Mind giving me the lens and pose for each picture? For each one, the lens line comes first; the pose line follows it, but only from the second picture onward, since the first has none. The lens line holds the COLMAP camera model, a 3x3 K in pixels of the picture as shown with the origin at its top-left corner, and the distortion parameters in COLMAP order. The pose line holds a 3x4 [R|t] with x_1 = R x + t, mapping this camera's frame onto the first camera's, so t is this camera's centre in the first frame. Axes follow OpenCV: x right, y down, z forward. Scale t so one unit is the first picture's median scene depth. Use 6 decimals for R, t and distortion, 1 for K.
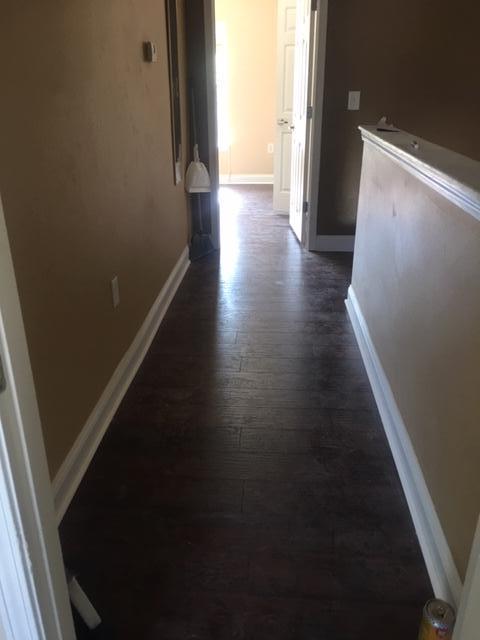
lens RADIAL K [[554.6, 0, 240.0], [0, 554.6, 320.0], [0, 0, 1]] dist [0.042988, -0.004949]
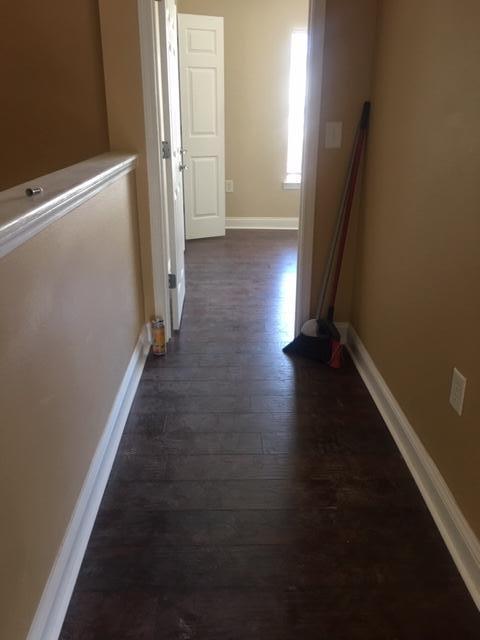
lens RADIAL K [[554.6, 0, 240.0], [0, 554.6, 320.0], [0, 0, 1]] dist [0.042988, -0.004949]
pose [[-0.995288, 0.034351, -0.090672, 0.116407], [-0.039065, 0.713825, 0.699233, -0.615197], [0.088743, 0.699481, -0.709120, 1.439684]]
